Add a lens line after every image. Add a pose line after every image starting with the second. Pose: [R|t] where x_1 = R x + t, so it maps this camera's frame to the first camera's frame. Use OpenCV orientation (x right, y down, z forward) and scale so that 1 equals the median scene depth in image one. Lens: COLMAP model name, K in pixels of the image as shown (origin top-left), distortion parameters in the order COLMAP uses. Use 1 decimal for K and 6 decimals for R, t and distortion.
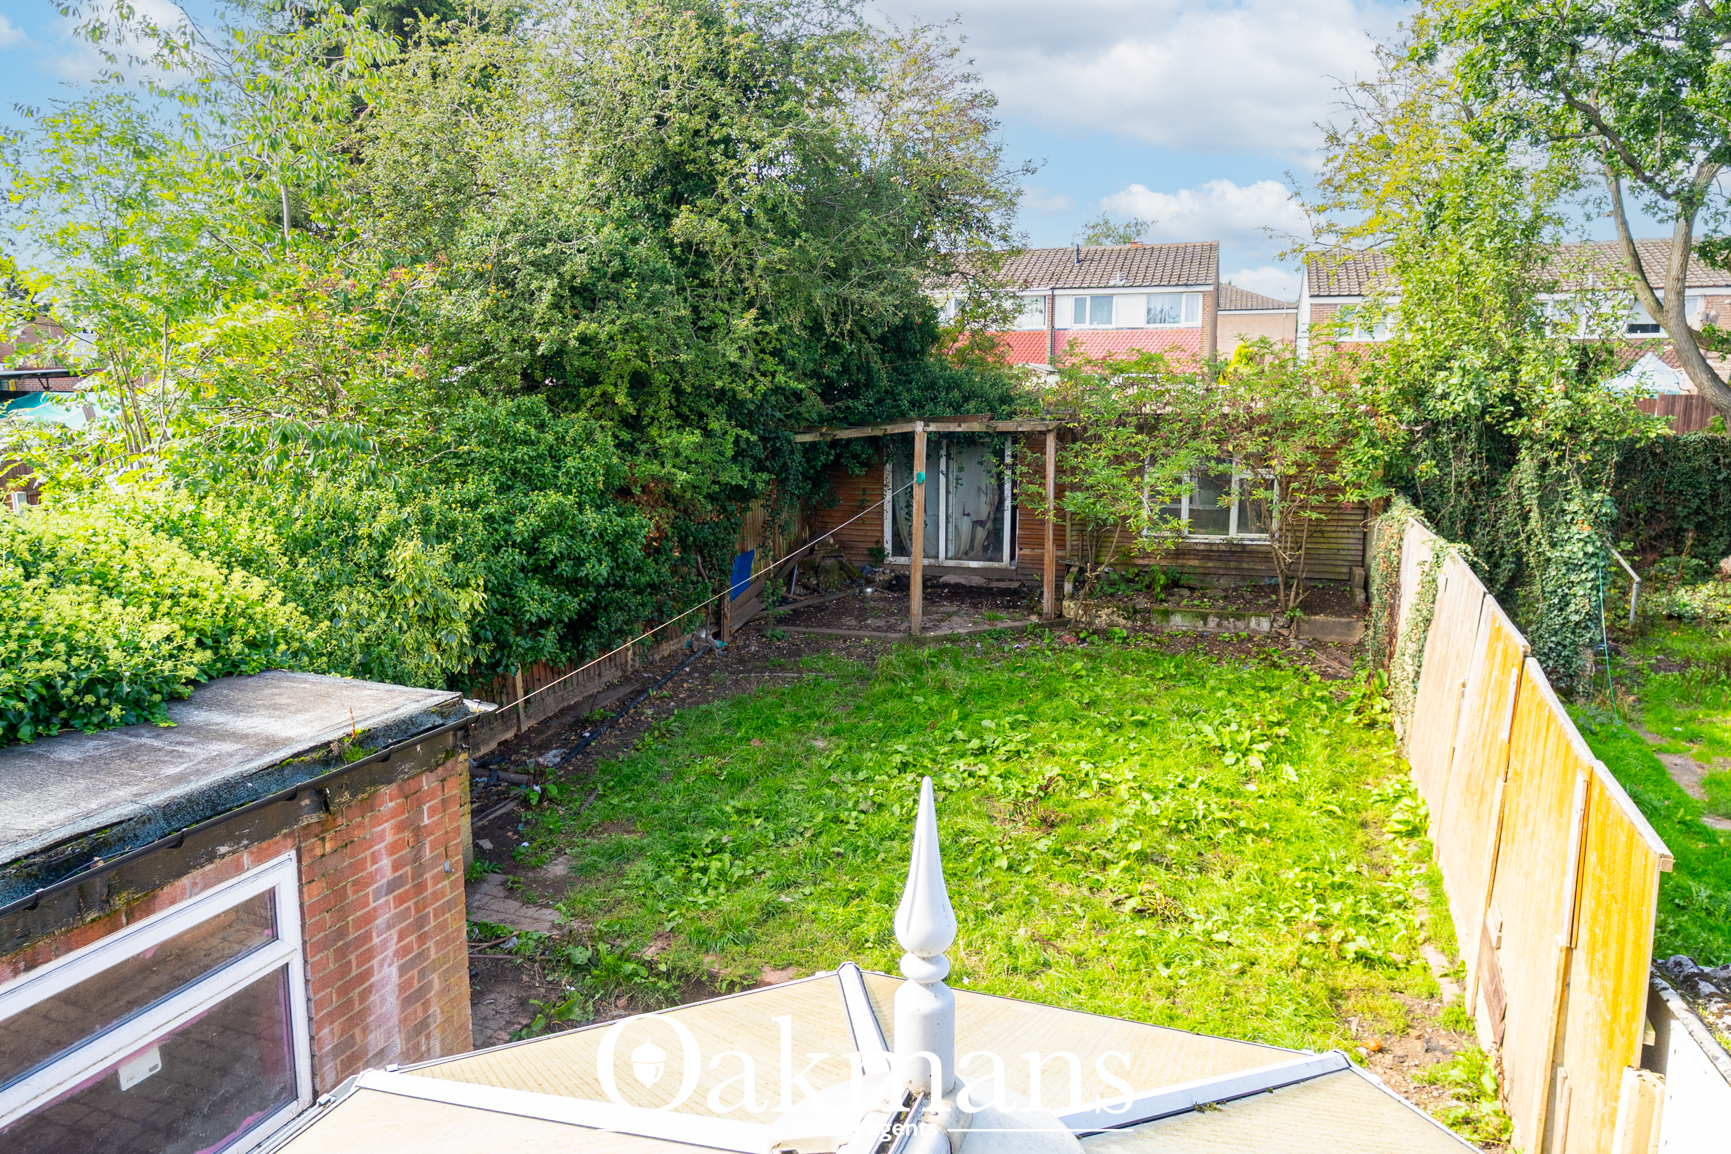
lens RADIAL K [[1126.2, 0, 865.5], [0, 1126.2, 577.0], [0, 0, 1]] dist [0.000832, 0.000047]
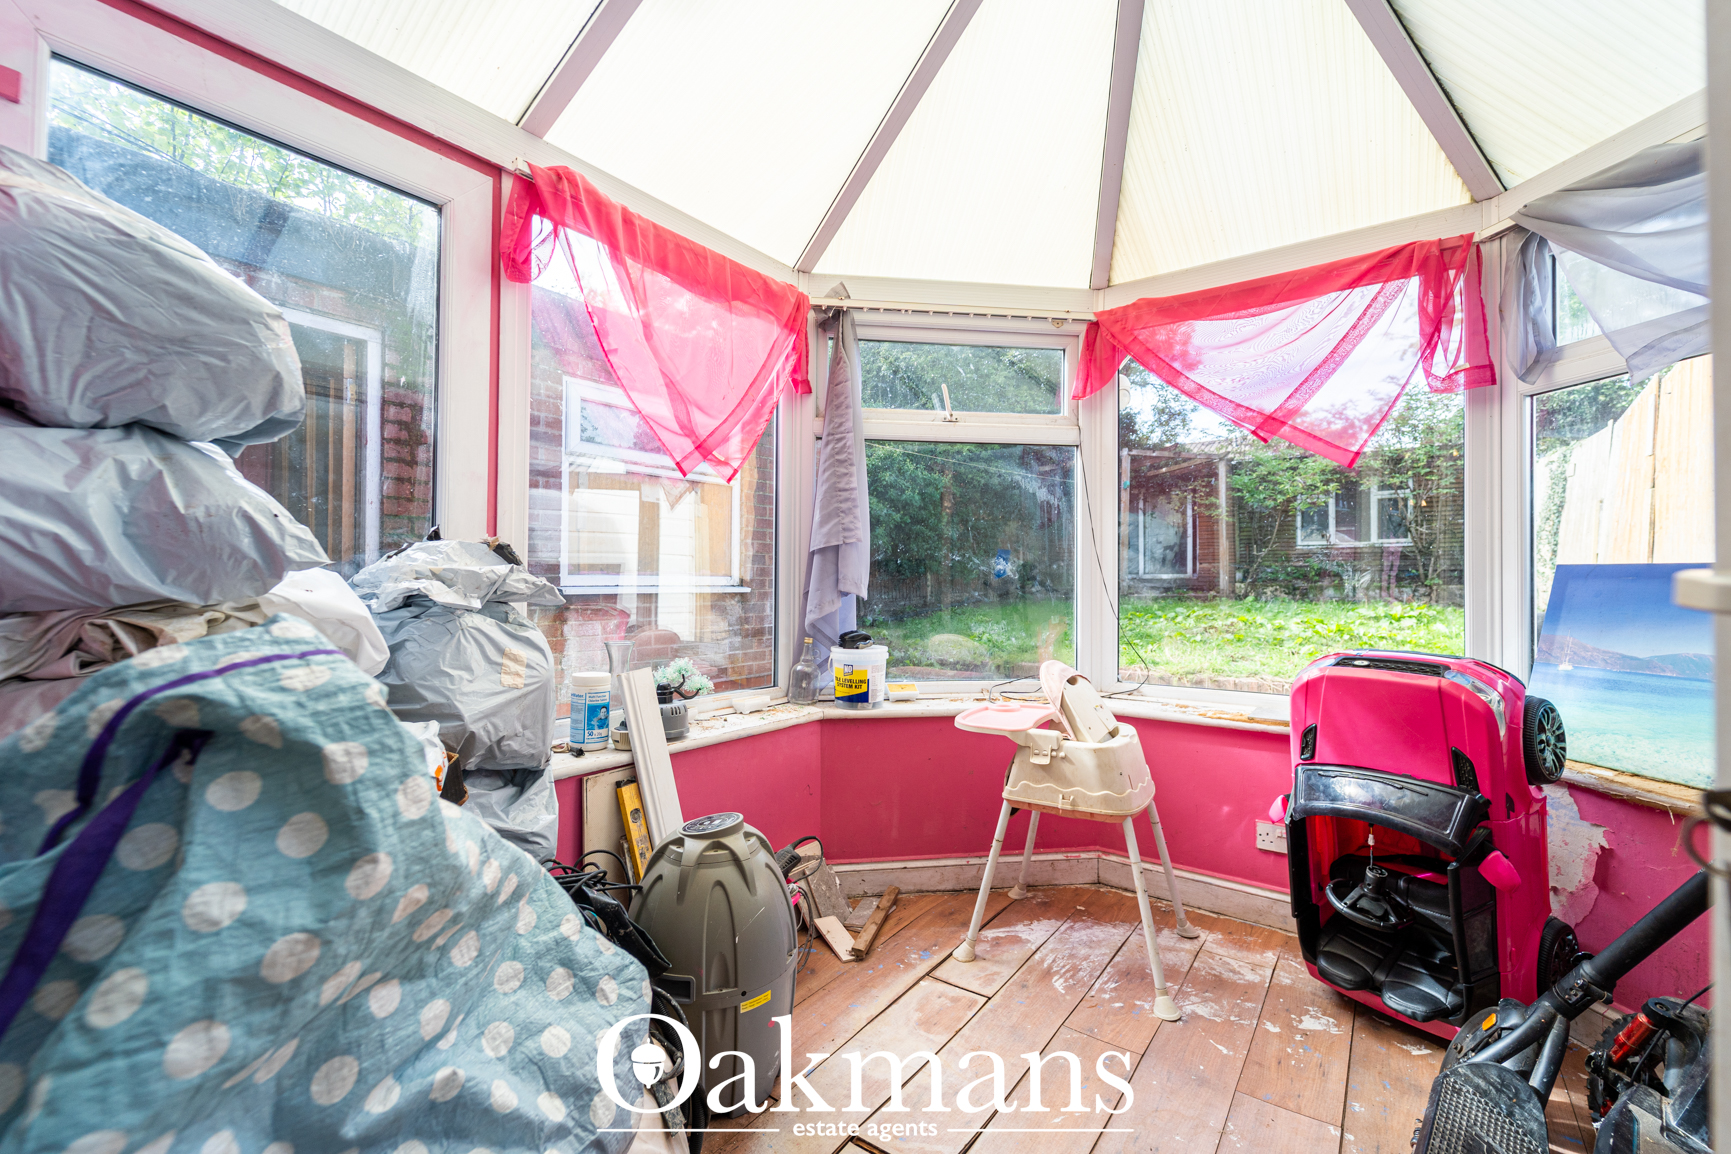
lens RADIAL K [[713.7, 0, 857.3], [0, 713.7, 567.9], [0, 0, 1]] dist [0.000168, -0.003391]
pose [[0.953234, -0.001616, -0.302228, -0.003571], [-0.052881, 0.983669, -0.172046, 0.159732], [0.297570, 0.179982, 0.937581, 0.024141]]
